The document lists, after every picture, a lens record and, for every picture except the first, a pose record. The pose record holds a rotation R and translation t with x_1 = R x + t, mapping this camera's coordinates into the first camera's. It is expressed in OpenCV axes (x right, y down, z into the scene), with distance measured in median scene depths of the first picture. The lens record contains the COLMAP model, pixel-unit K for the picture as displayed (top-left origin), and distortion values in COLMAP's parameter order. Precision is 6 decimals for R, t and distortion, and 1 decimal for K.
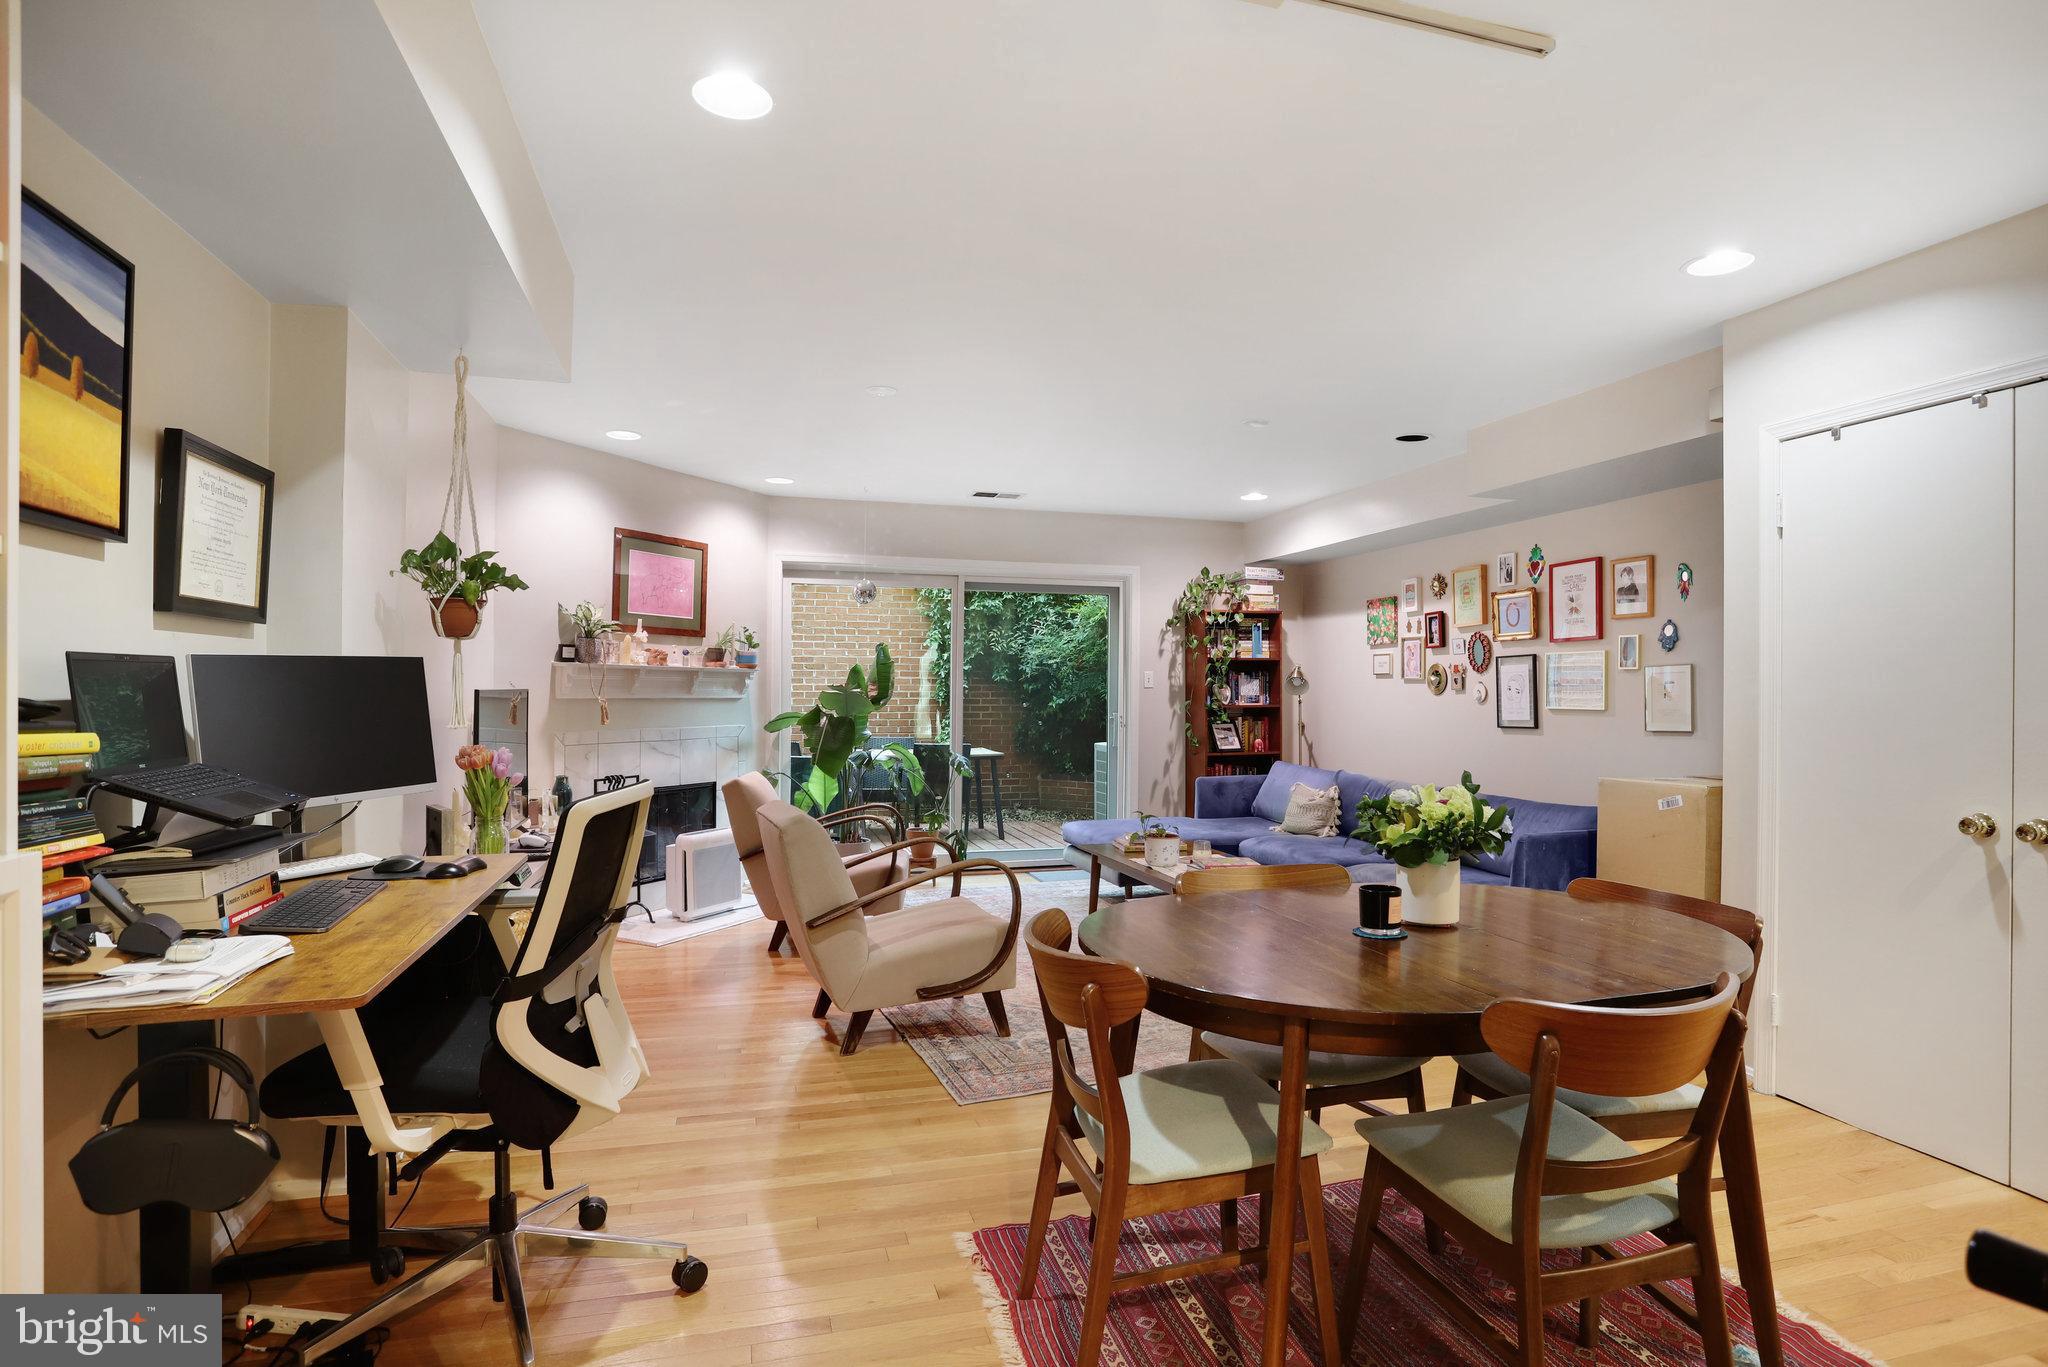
lens RADIAL K [[1061.4, 0, 1045.3], [0, 1061.4, 693.8], [0, 0, 1]] dist [-0.068524, 0.030347]
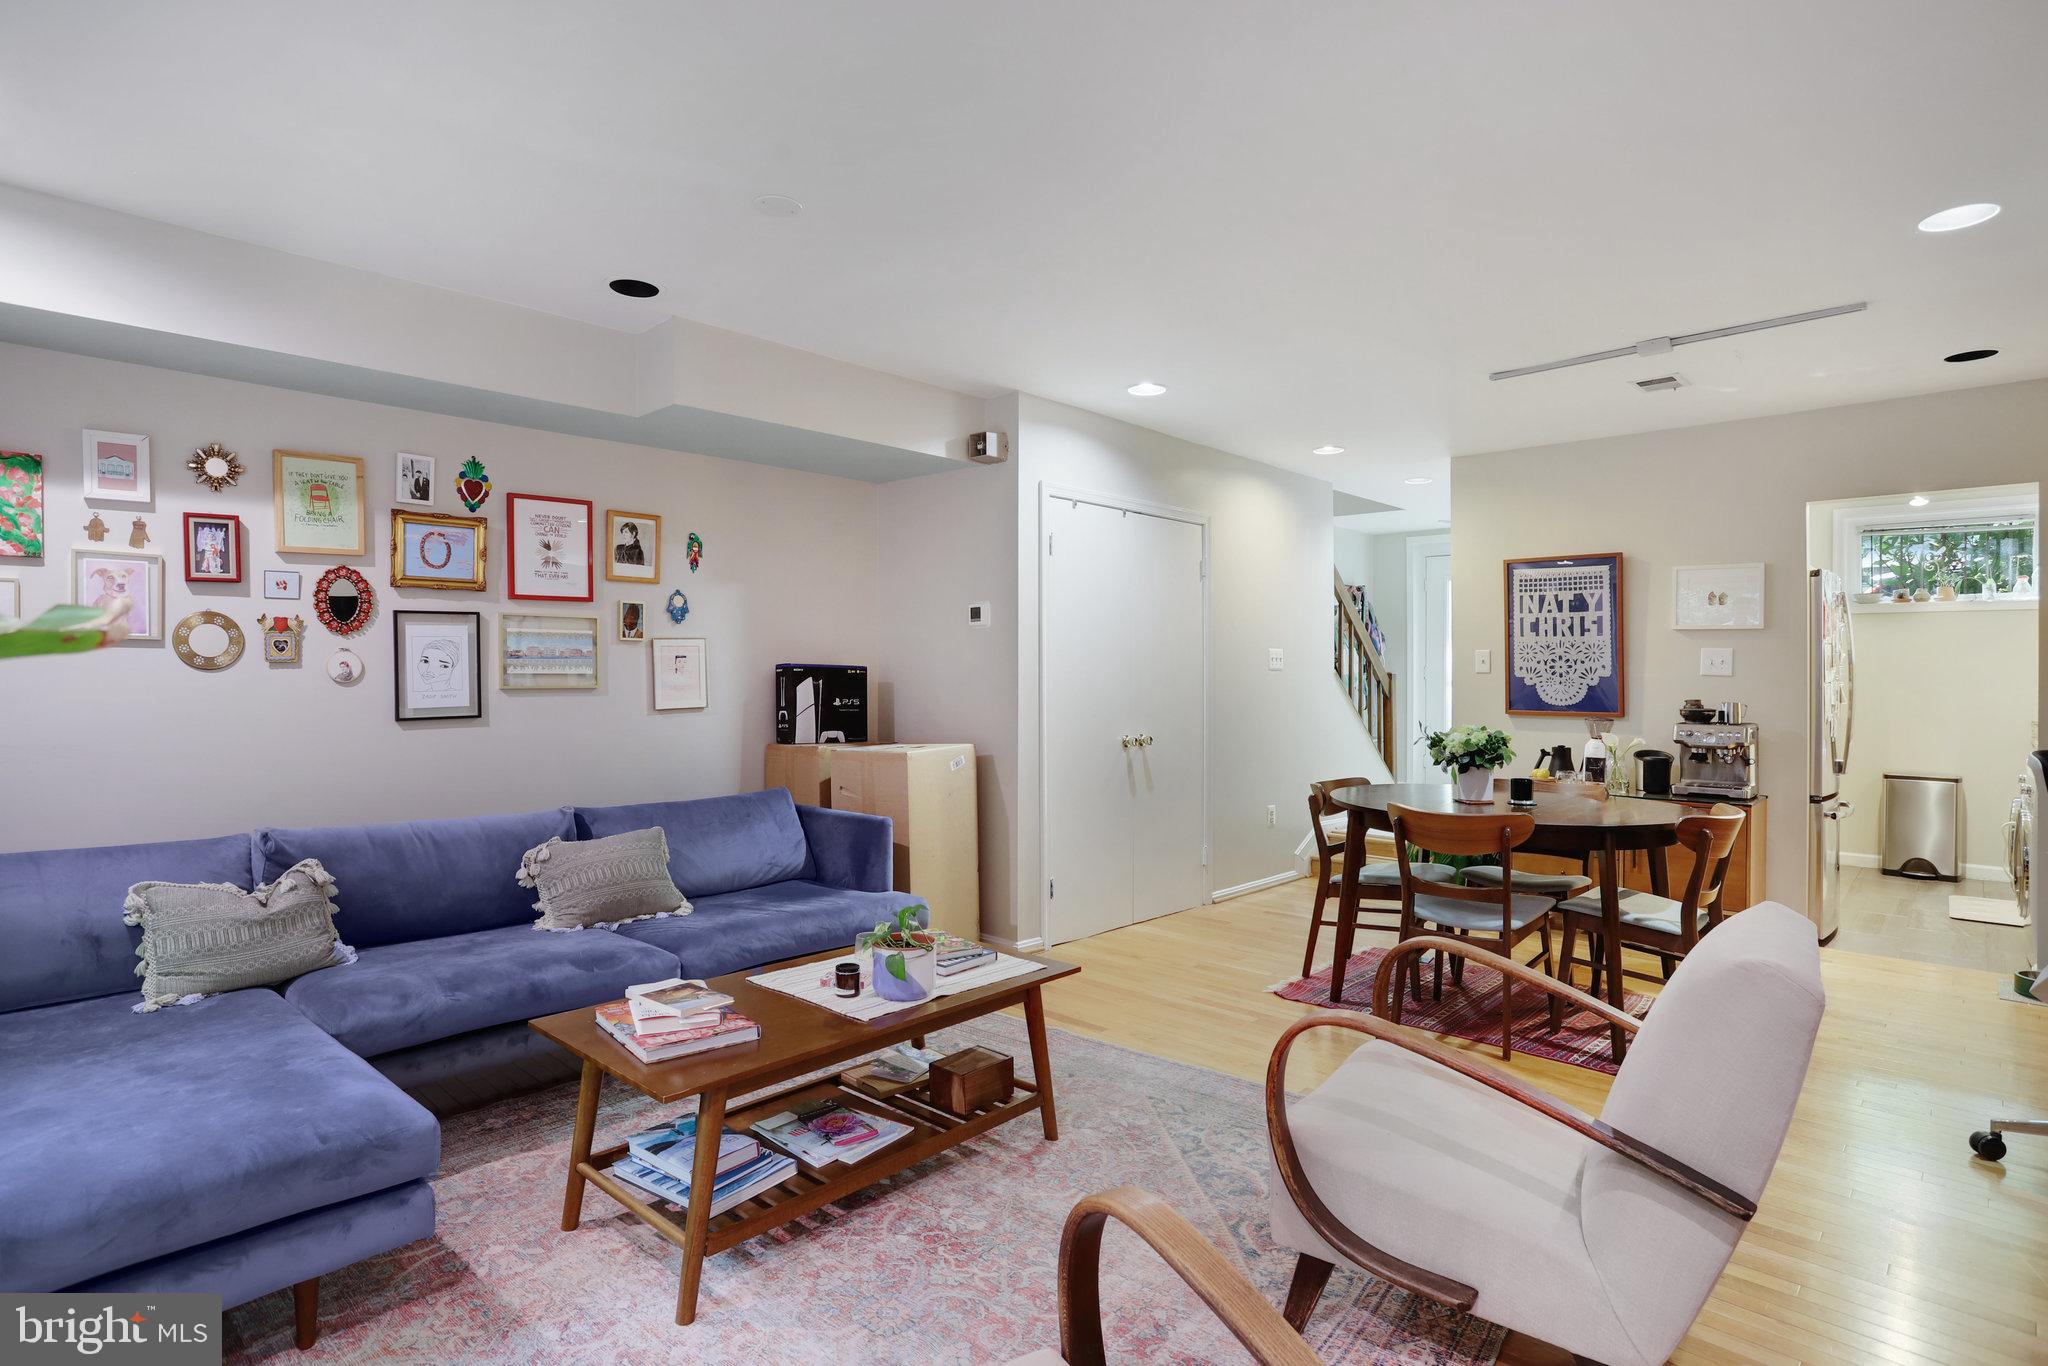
lens RADIAL K [[1061.4, 0, 1006.6], [0, 1061.4, 664.4], [0, 0, 1]] dist [-0.068524, 0.030347]
pose [[-0.495497, -0.004349, 0.868599, -0.308172], [-0.007342, 0.999973, 0.000818, -0.005784], [-0.868579, -0.005972, -0.495515, 0.991734]]
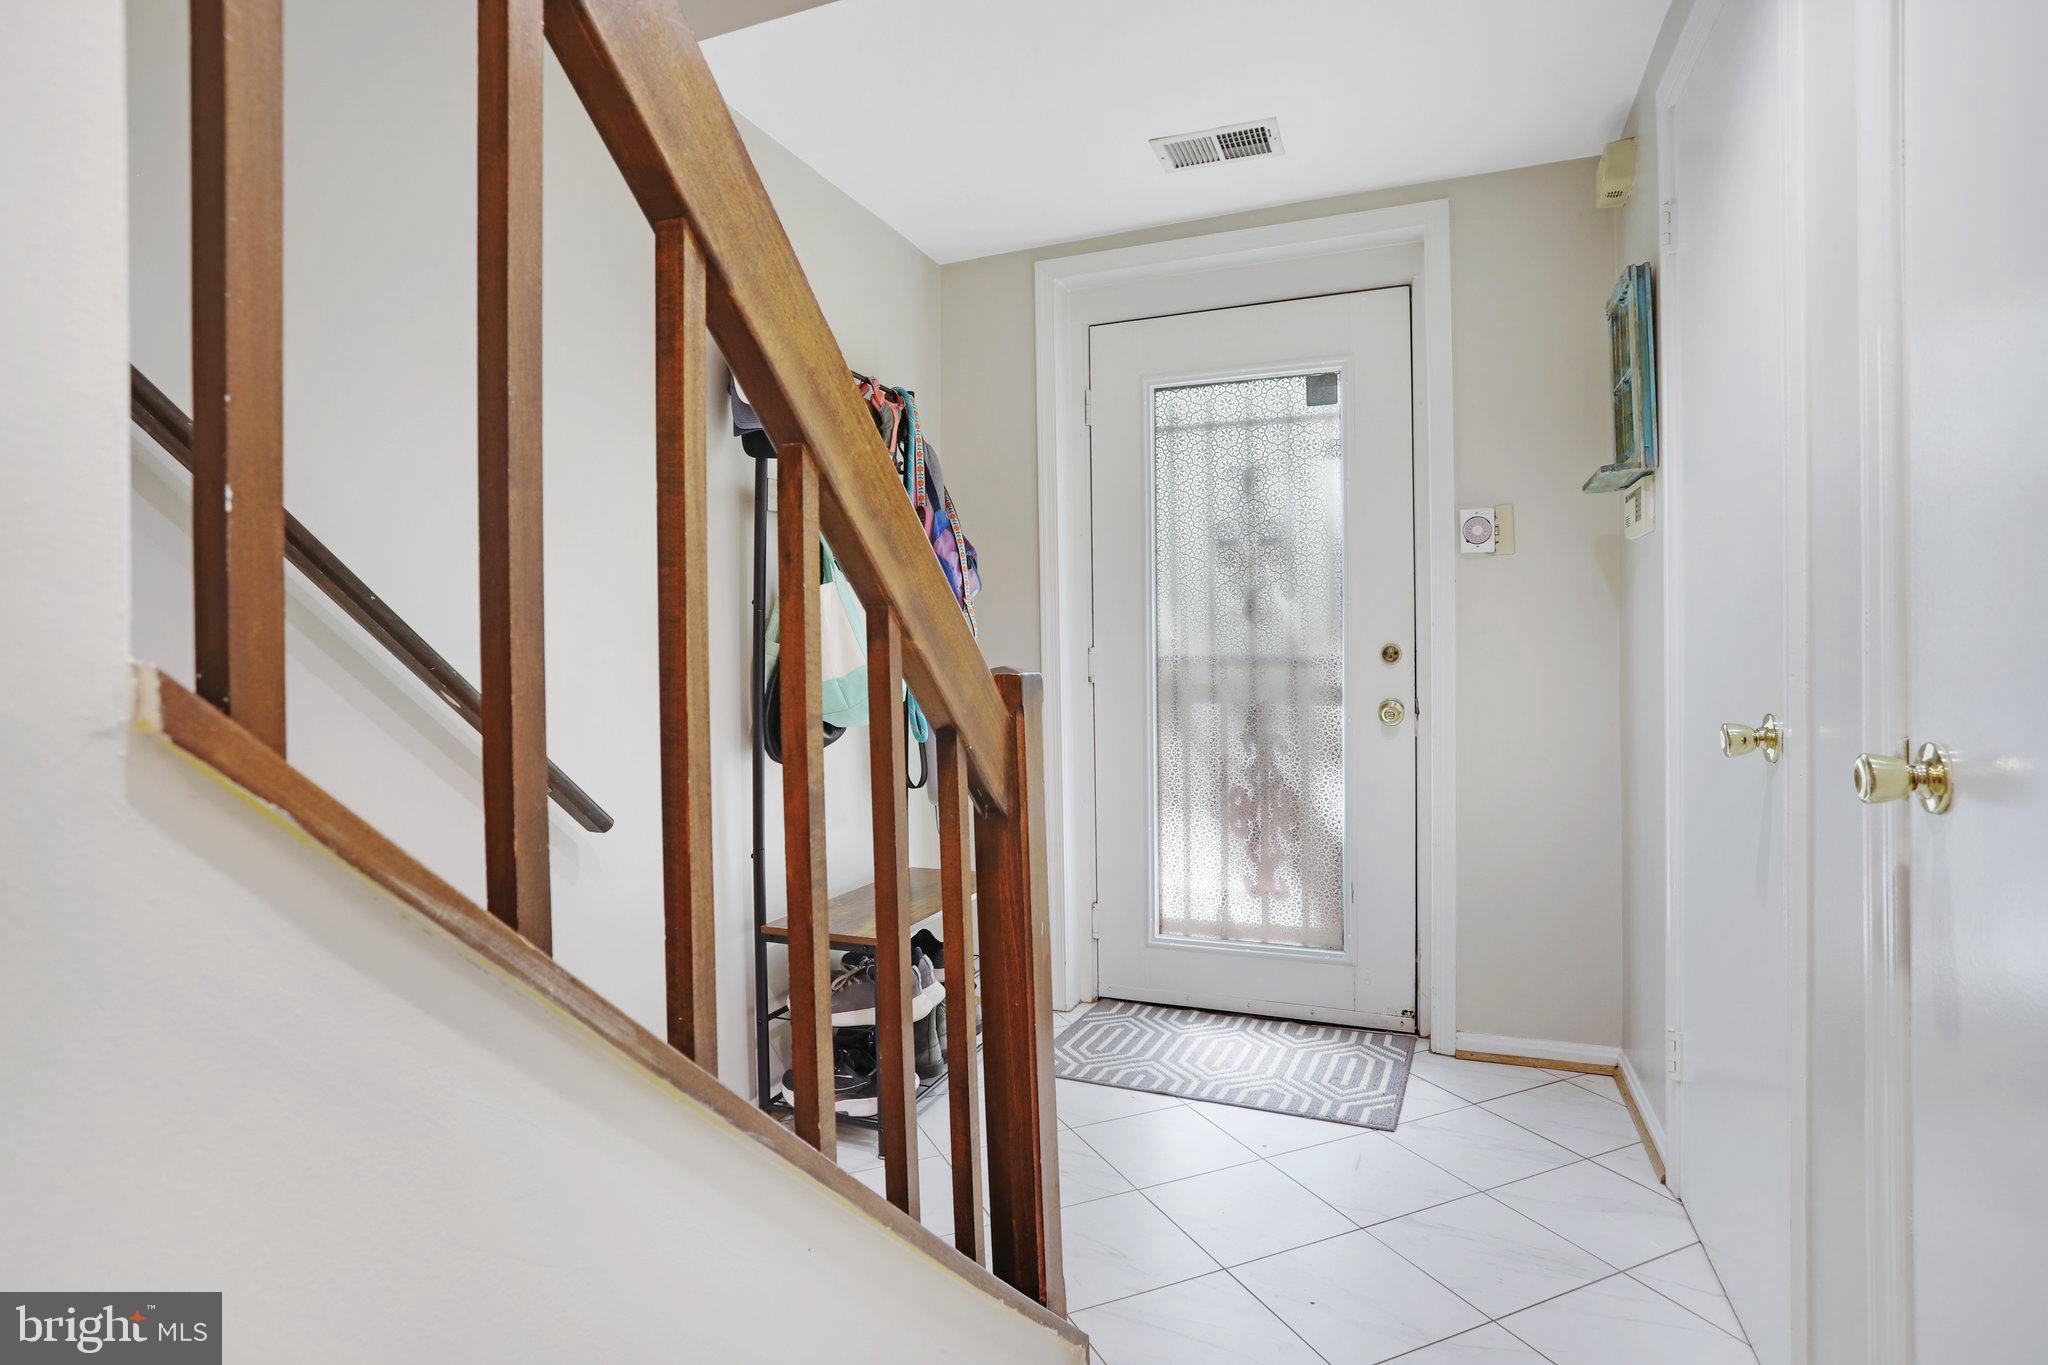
lens RADIAL K [[1061.4, 0, 1025.8], [0, 1061.4, 689.4], [0, 0, 1]] dist [-0.068524, 0.030347]
pose [[-0.791024, -0.005323, 0.611762, 0.450894], [0.004155, 0.999892, 0.014073, 0.008585], [-0.611771, 0.013674, -0.790916, 0.105639]]
